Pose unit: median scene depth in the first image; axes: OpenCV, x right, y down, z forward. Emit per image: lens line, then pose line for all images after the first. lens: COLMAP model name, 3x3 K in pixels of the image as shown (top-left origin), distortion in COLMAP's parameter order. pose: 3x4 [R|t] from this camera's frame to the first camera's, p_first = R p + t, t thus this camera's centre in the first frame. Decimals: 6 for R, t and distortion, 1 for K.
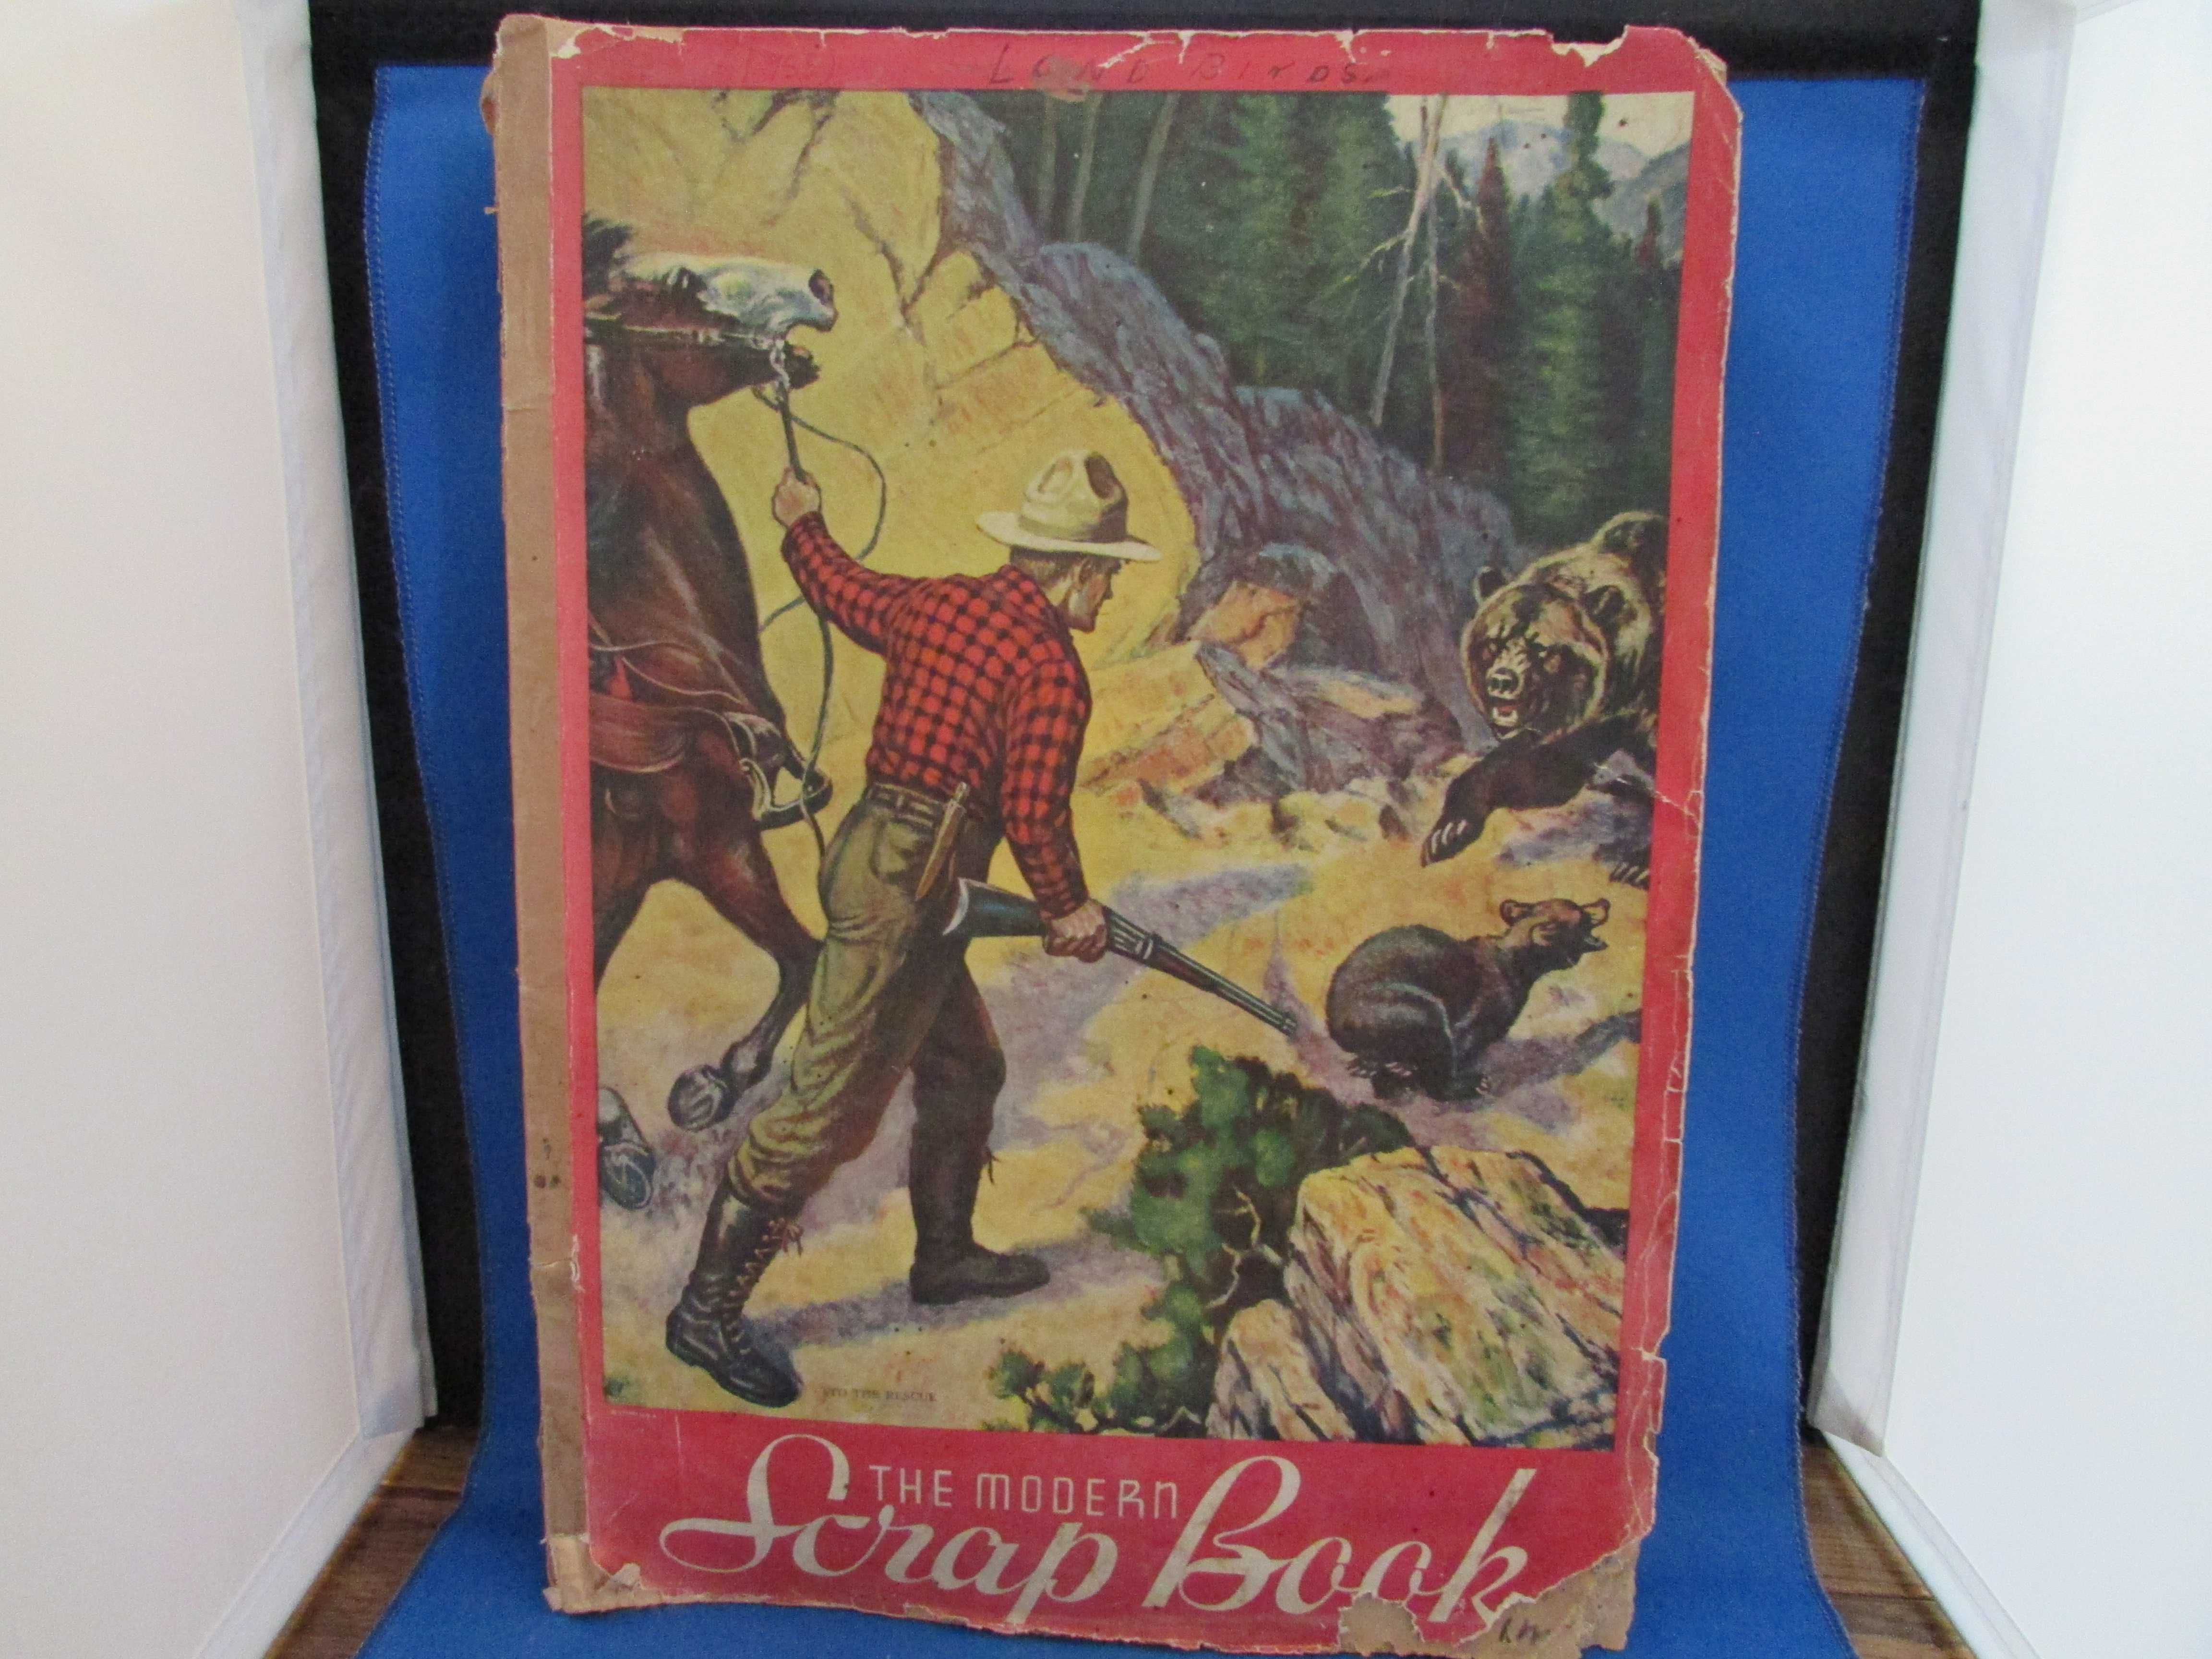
lens RADIAL K [[1576.4, 0, 1107.8], [0, 1576.4, 832.6], [0, 0, 1]] dist [-0.014660, -0.002966]
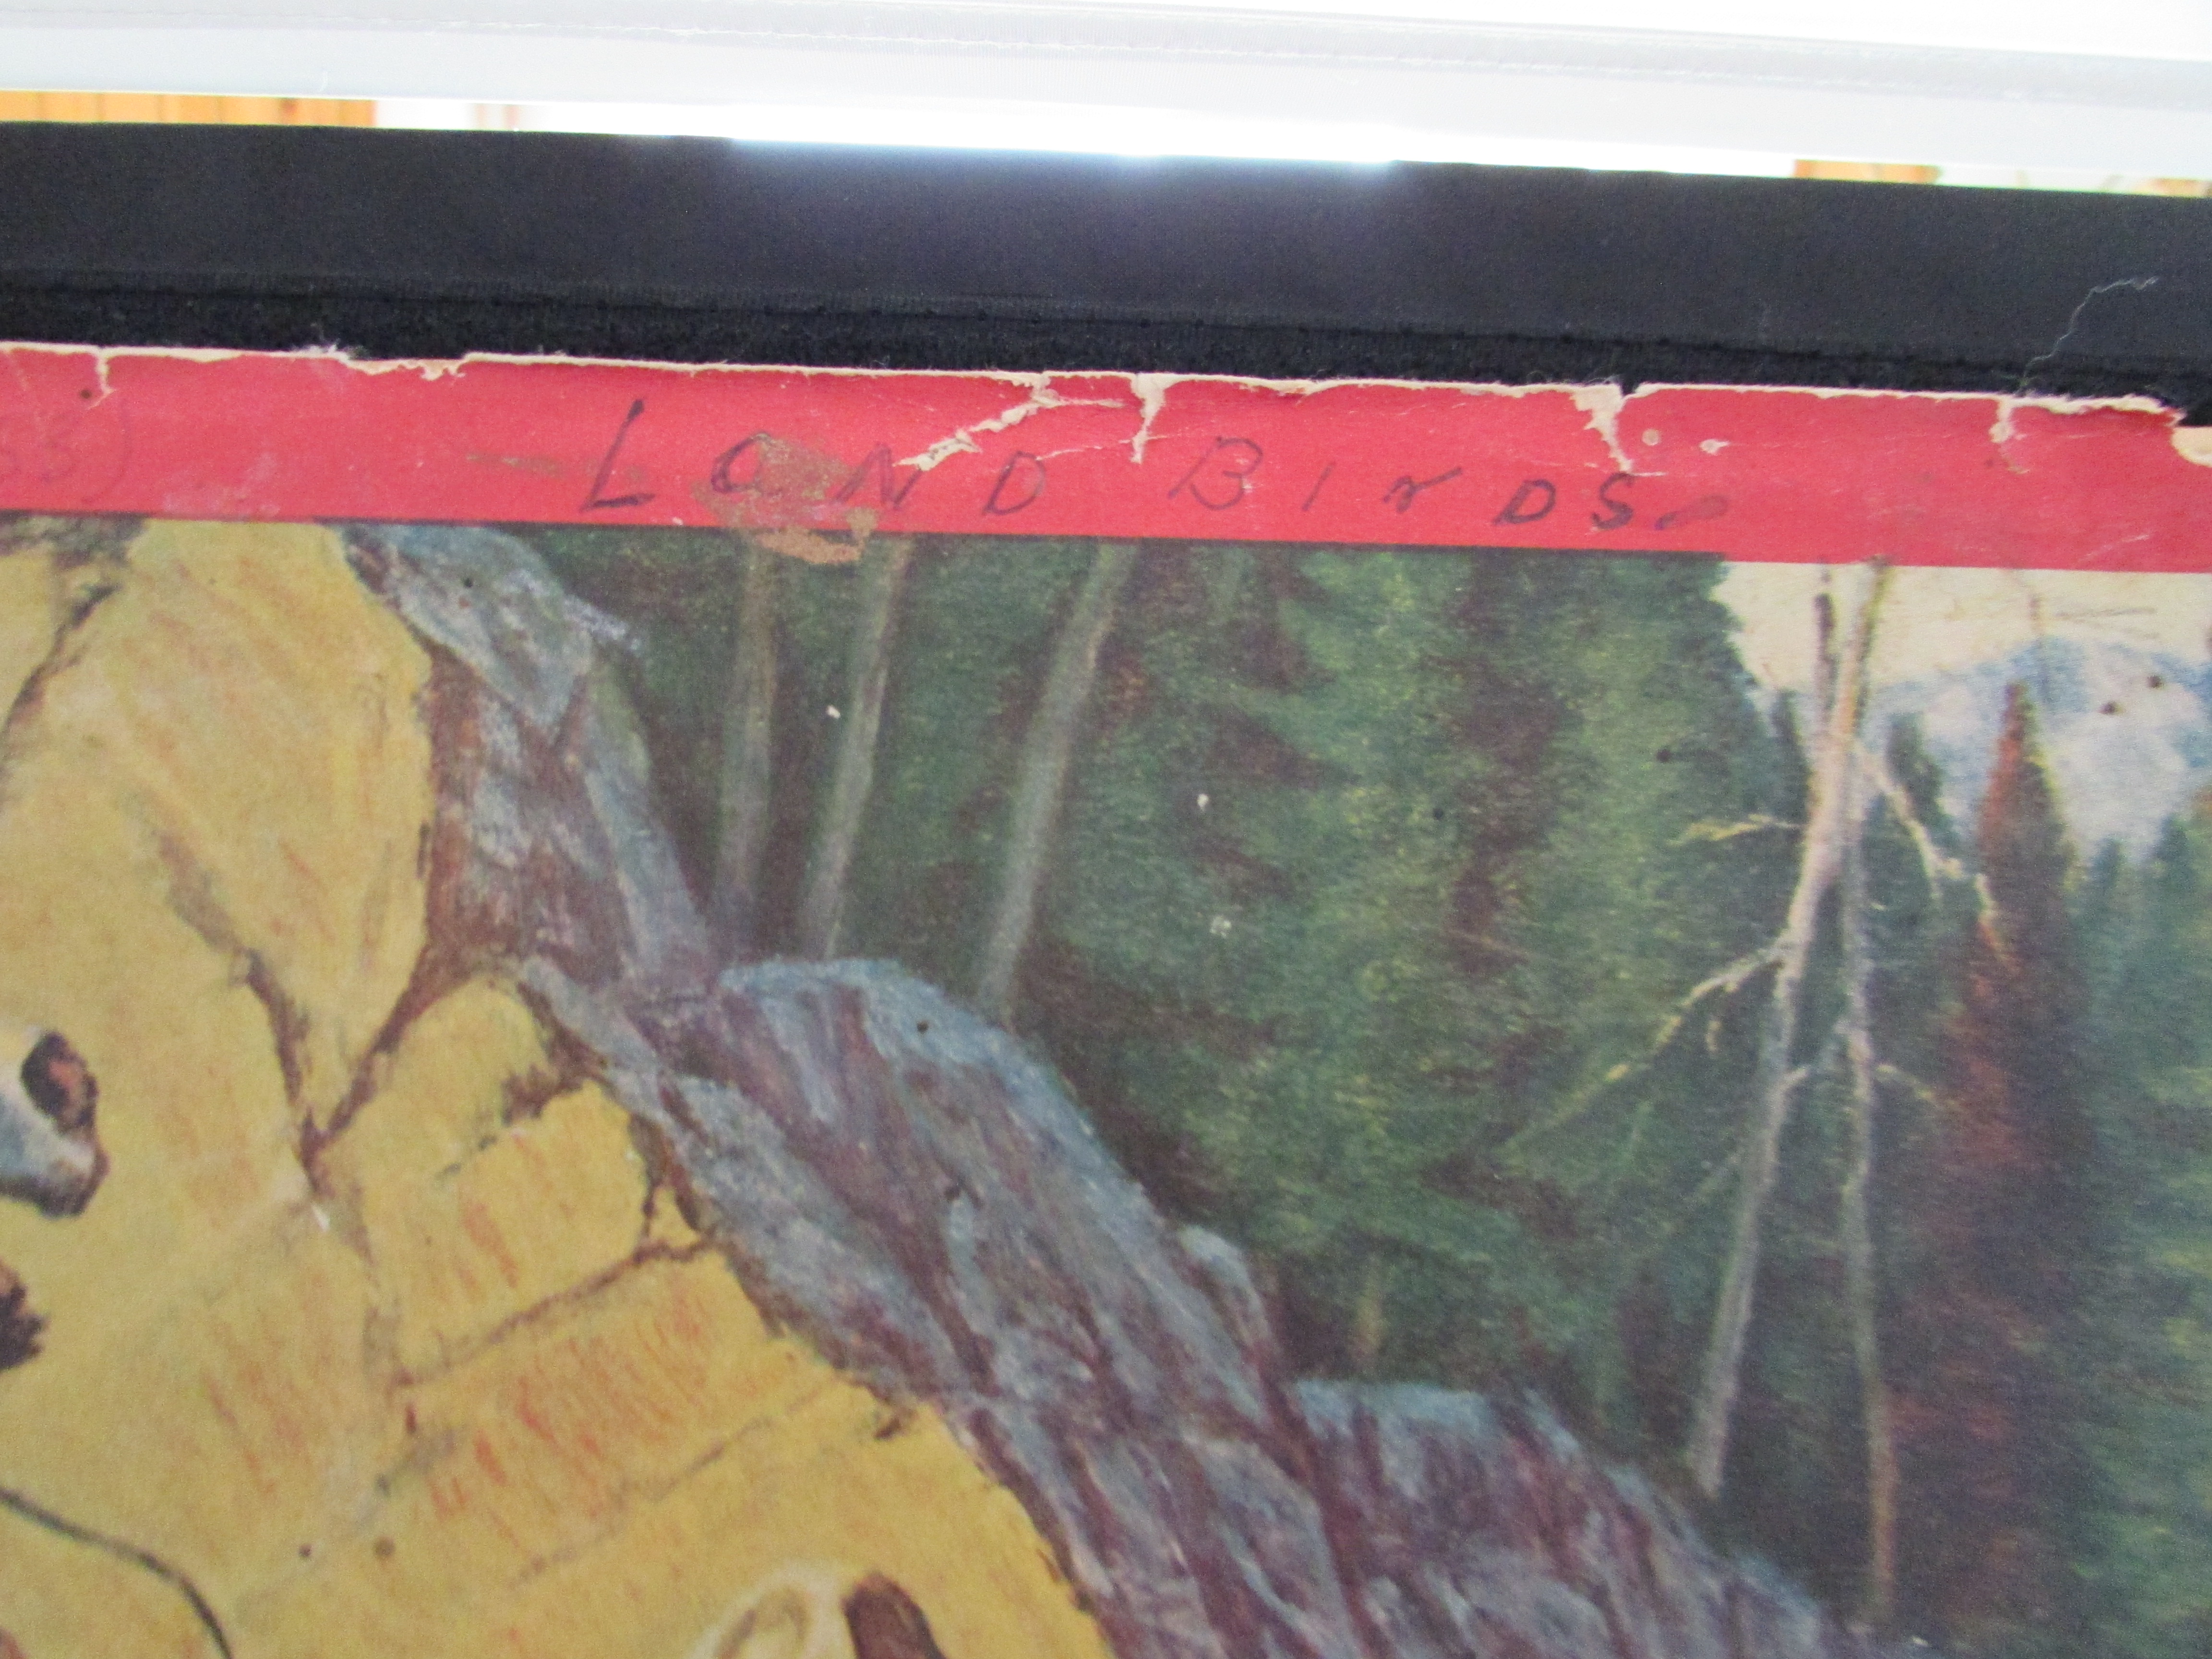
lens RADIAL K [[1576.4, 0, 1090.9], [0, 1576.4, 834.5], [0, 0, 1]] dist [-0.014660, -0.002966]
pose [[0.998969, 0.010598, 0.044141, 0.020952], [-0.004899, 0.991857, -0.127262, -0.355699], [-0.045130, 0.126915, 0.990886, 0.650245]]
